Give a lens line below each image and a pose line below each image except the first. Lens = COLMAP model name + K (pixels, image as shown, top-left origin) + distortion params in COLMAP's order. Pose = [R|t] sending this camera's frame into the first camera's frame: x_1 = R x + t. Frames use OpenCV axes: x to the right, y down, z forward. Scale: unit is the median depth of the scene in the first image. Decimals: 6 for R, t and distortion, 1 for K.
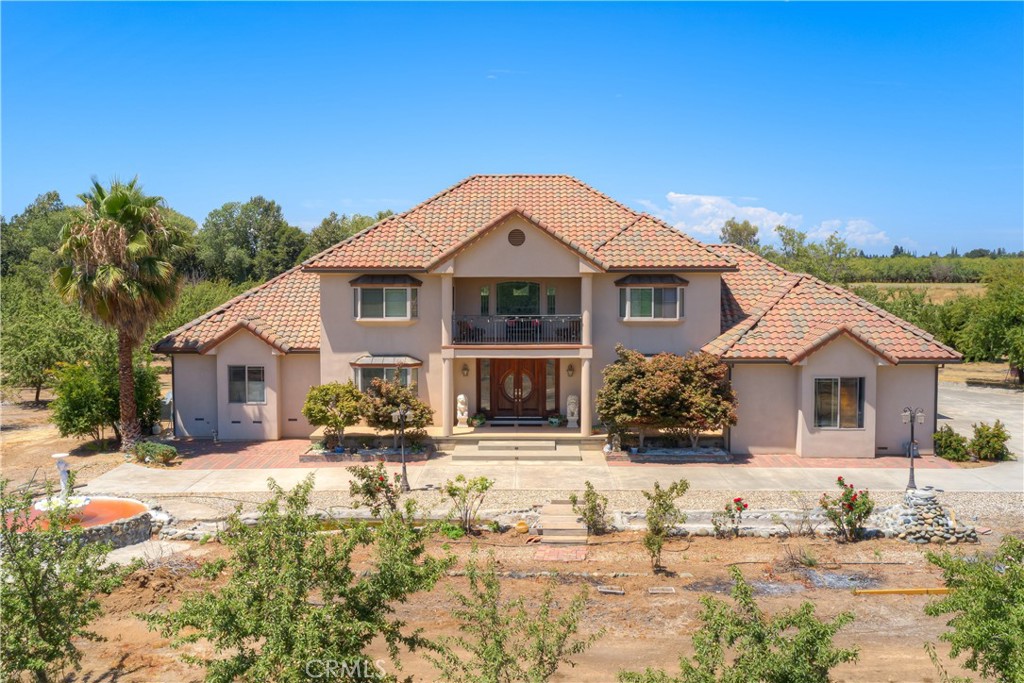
lens RADIAL K [[828.4, 0, 468.5], [0, 828.4, 324.1], [0, 0, 1]] dist [-0.012299, 0.003102]
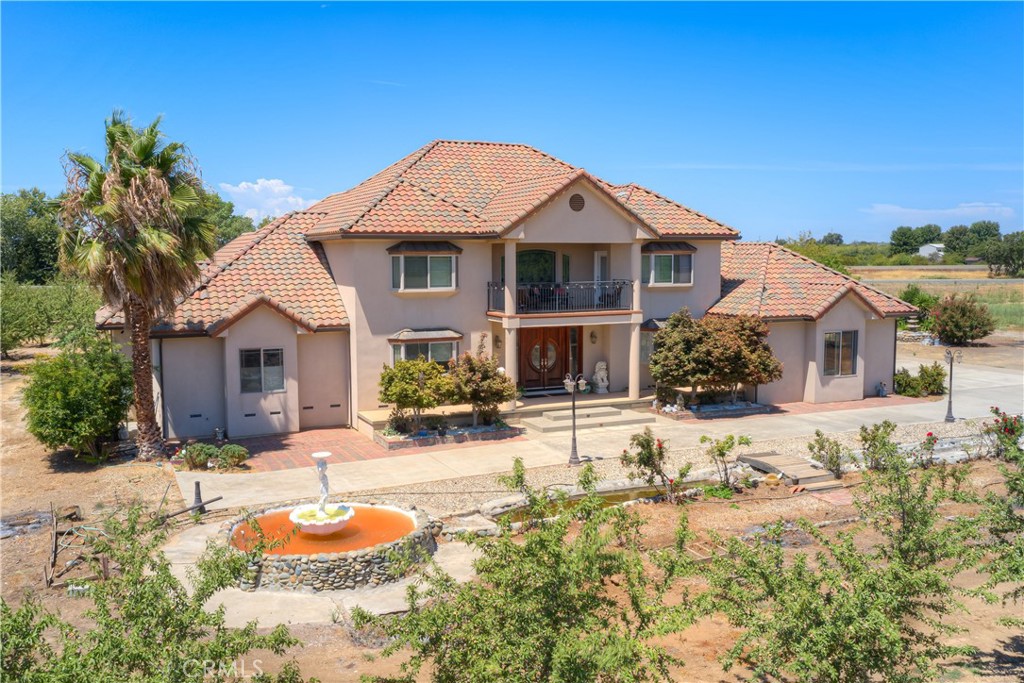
lens RADIAL K [[828.4, 0, 510.5], [0, 828.4, 339.2], [0, 0, 1]] dist [-0.012299, 0.003102]
pose [[0.919032, -0.043892, 0.391731, -0.394565], [0.028692, 0.998594, 0.044576, 0.010683], [-0.393137, -0.029727, 0.918999, 0.121870]]
